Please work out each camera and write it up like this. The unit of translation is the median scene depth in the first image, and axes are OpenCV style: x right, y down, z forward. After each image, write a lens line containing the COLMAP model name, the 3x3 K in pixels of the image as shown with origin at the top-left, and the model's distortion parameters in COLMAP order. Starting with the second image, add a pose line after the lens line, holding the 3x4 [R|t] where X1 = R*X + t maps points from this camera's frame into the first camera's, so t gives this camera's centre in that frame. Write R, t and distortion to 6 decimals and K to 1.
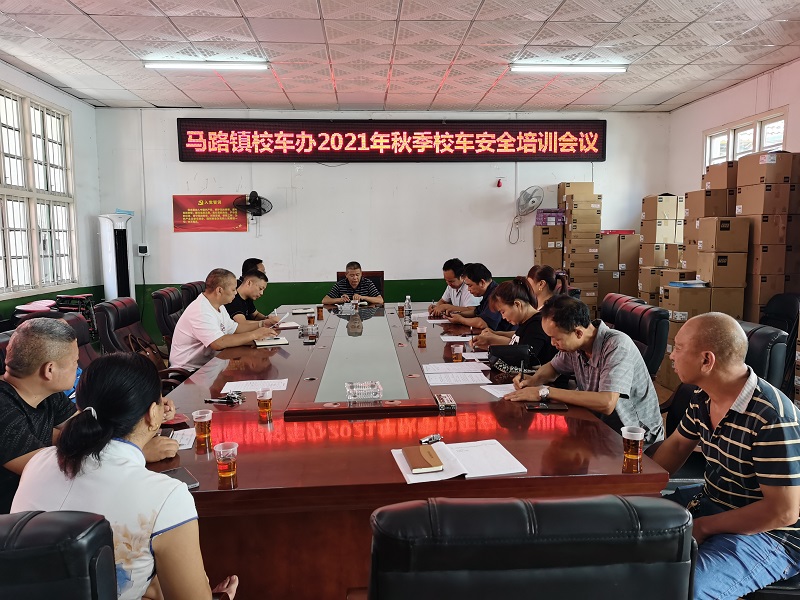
lens RADIAL K [[612.5, 0, 399.6], [0, 612.5, 300.6], [0, 0, 1]] dist [0.033792, -0.022427]
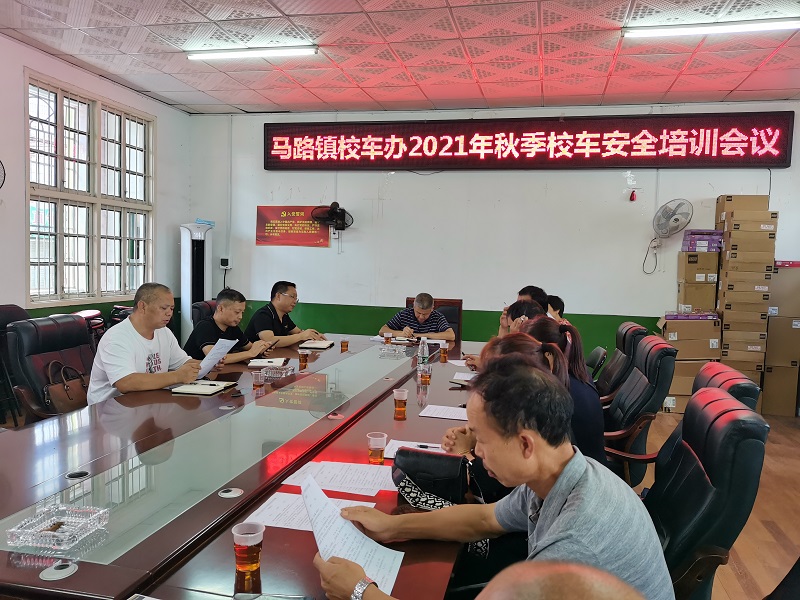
lens RADIAL K [[612.5, 0, 401.0], [0, 612.5, 299.0], [0, 0, 1]] dist [0.033792, -0.022427]
pose [[0.954753, 0.057770, -0.291734, 0.125592], [-0.069286, 0.997167, -0.029289, -0.018475], [0.289215, 0.048177, 0.956051, 0.186436]]
